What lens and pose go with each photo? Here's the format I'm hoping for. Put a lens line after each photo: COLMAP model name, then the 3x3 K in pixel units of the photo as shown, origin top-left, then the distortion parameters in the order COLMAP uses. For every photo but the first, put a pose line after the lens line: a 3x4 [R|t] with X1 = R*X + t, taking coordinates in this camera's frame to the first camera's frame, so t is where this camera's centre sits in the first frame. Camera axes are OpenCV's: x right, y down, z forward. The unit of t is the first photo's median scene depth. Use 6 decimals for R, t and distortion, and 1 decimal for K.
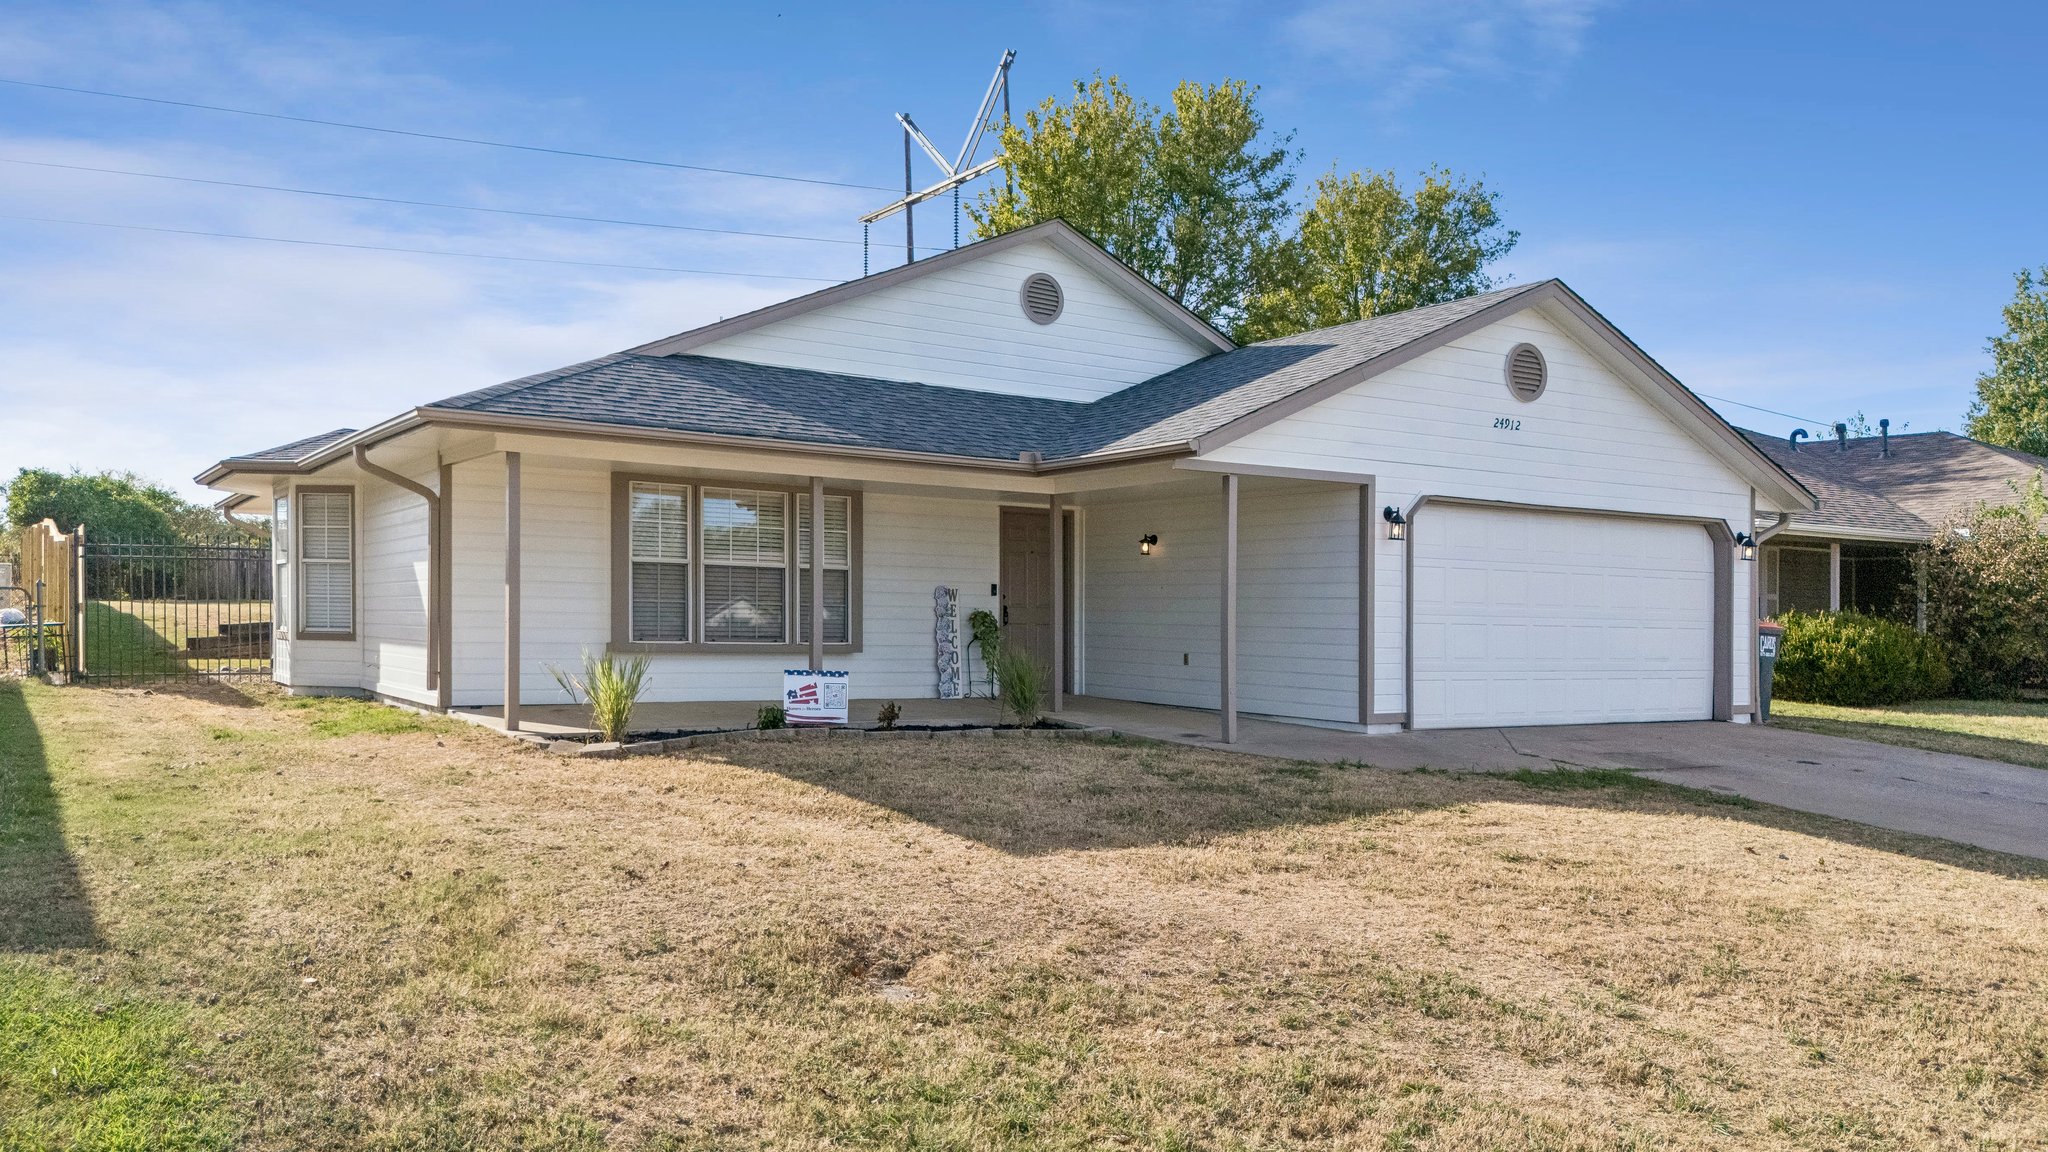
lens RADIAL K [[1556.7, 0, 1019.3], [0, 1556.7, 565.0], [0, 0, 1]] dist [0.091608, -0.002998]
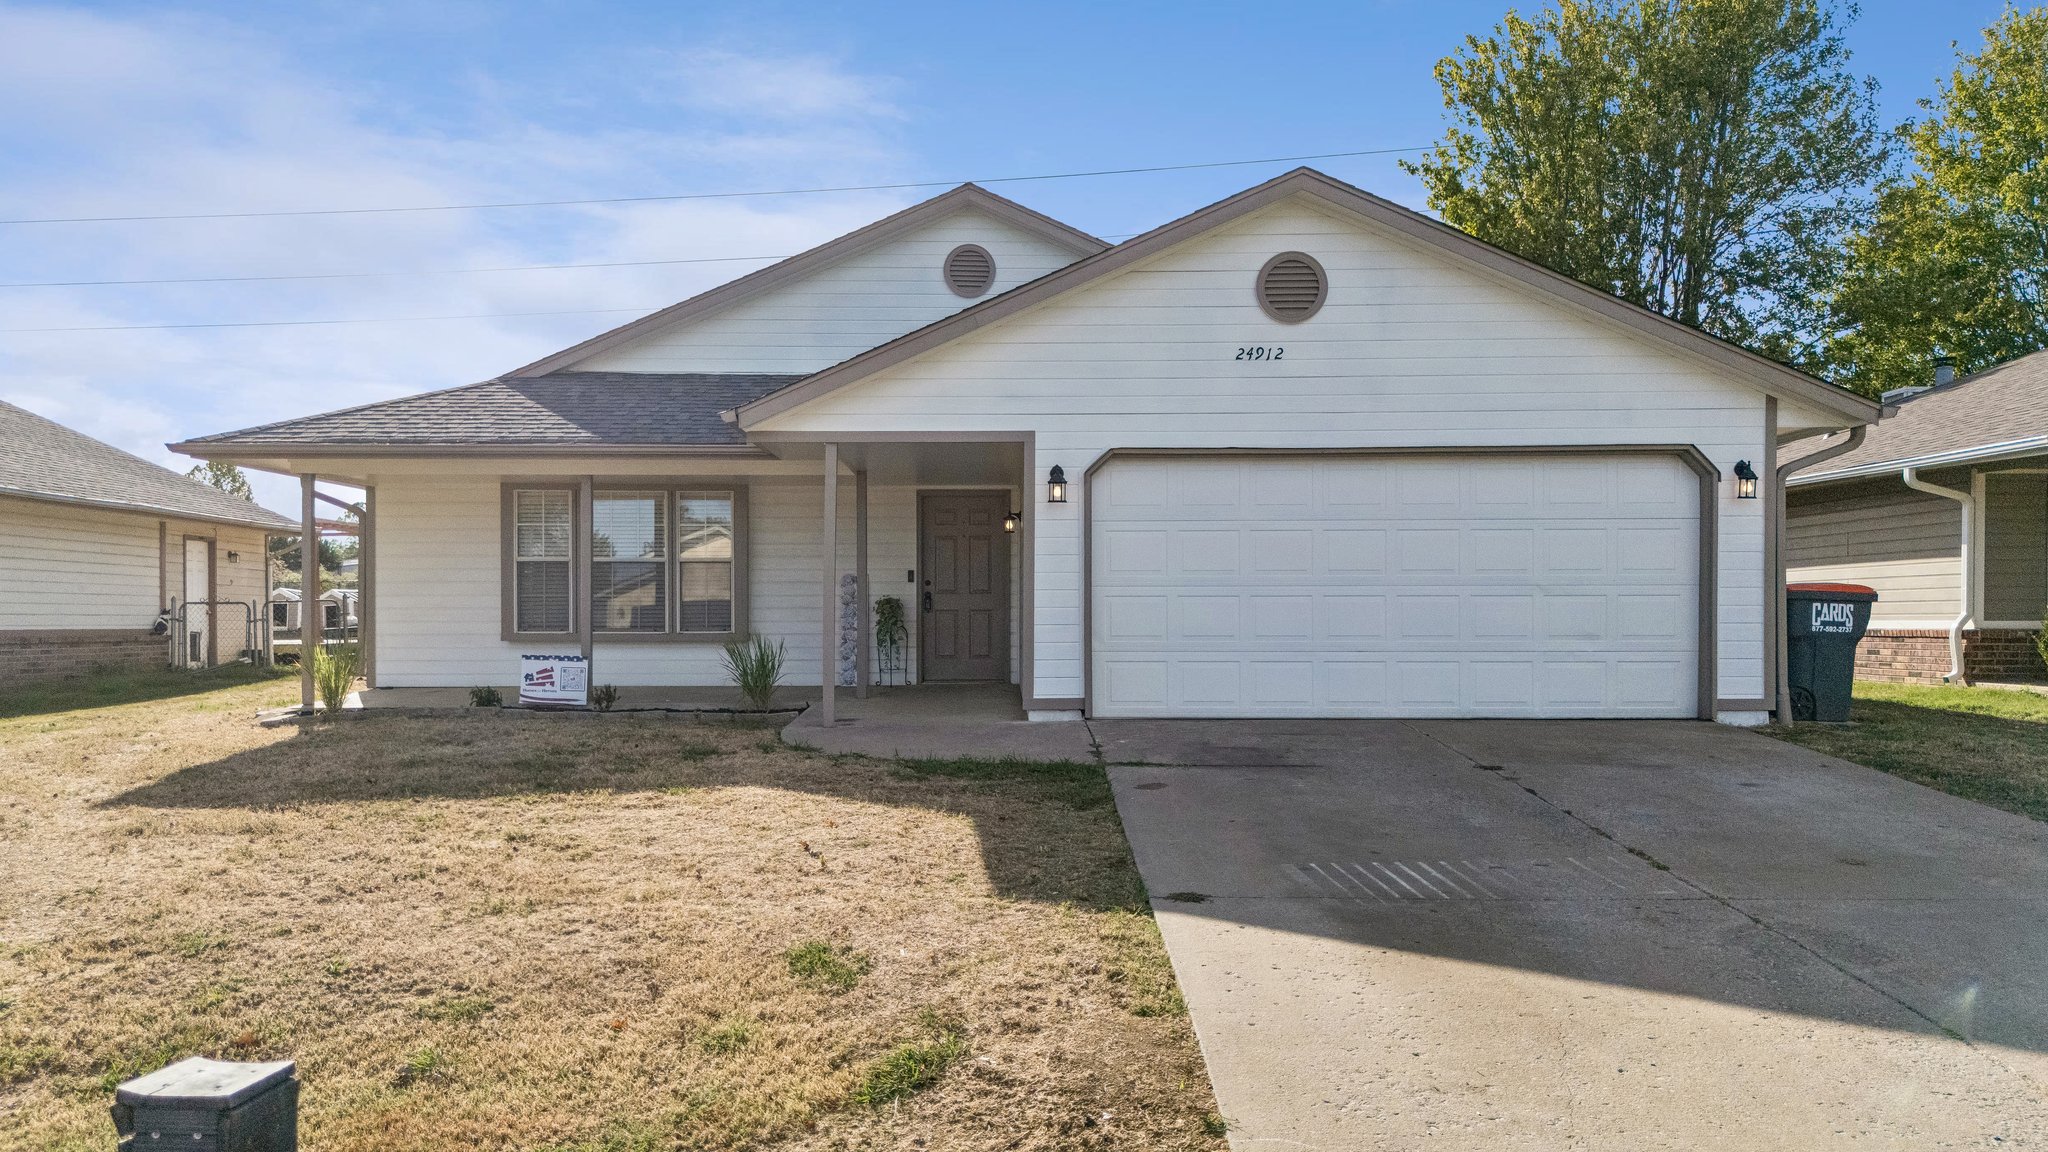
lens RADIAL K [[1556.7, 0, 1021.9], [0, 1556.7, 589.3], [0, 0, 1]] dist [0.091608, -0.002998]
pose [[0.839099, -0.030048, -0.543148, 0.650820], [0.036247, 0.999343, 0.000713, 0.029435], [0.542770, -0.020286, 0.839637, 0.237407]]
